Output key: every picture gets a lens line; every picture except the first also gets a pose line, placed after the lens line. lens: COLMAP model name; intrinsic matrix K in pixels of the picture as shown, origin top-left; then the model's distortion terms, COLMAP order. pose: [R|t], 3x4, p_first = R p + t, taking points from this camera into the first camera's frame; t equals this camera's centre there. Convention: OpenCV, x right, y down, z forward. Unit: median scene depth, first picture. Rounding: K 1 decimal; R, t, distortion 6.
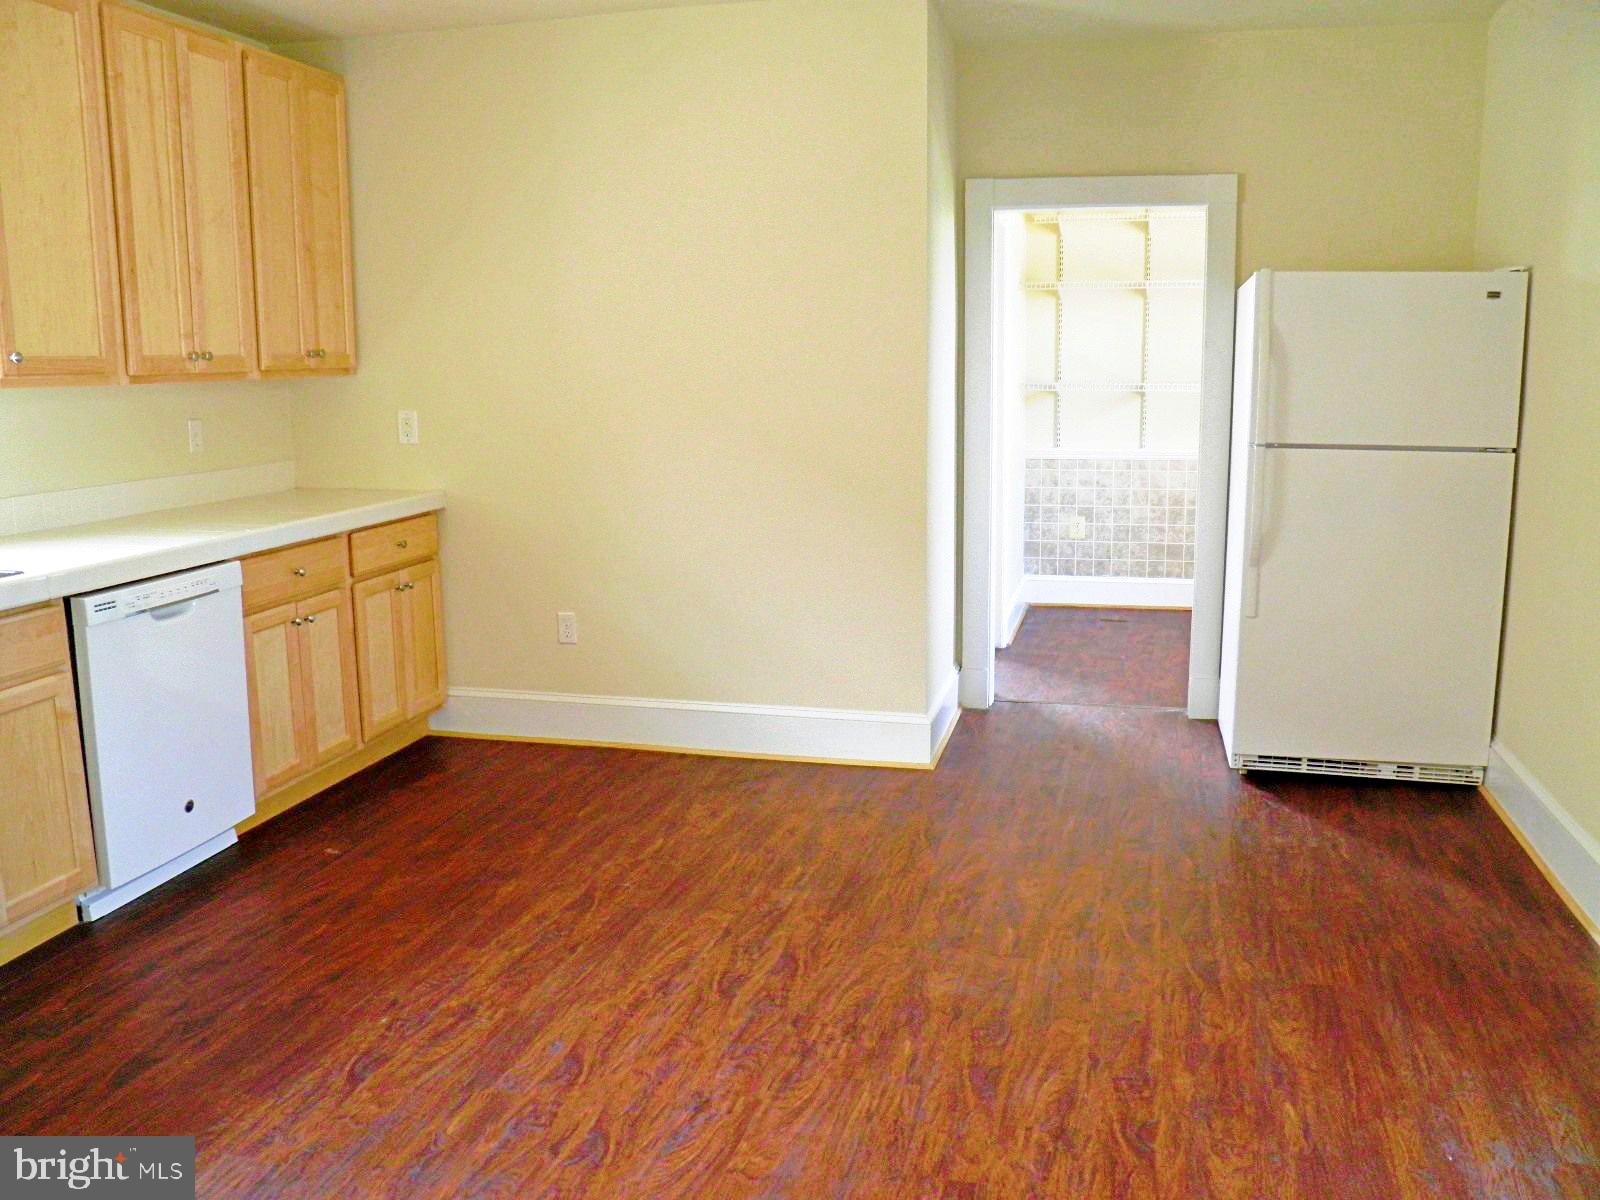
lens RADIAL K [[1336.6, 0, 805.7], [0, 1336.6, 602.0], [0, 0, 1]] dist [-0.091429, 0.002419]
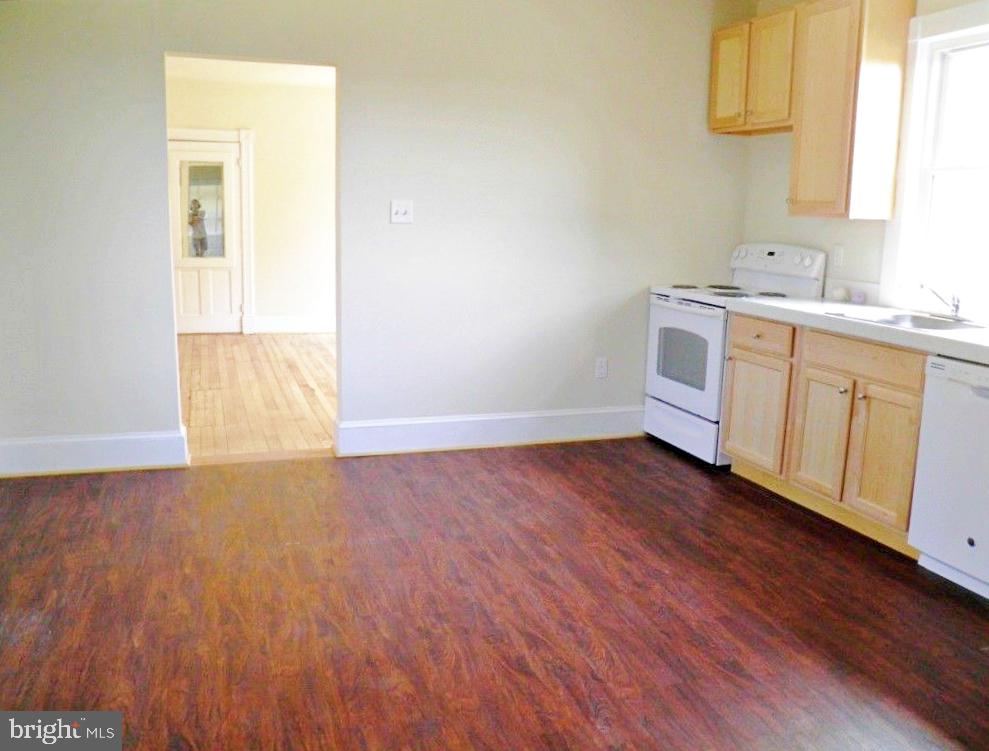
lens RADIAL K [[820.0, 0, 501.6], [0, 820.0, 371.9], [0, 0, 1]] dist [-0.086323, 0.006591]
pose [[-0.828291, 0.091196, -0.552827, 0.455411], [-0.123302, 0.932809, 0.338621, -0.282671], [0.546562, 0.348641, -0.761393, 1.673667]]
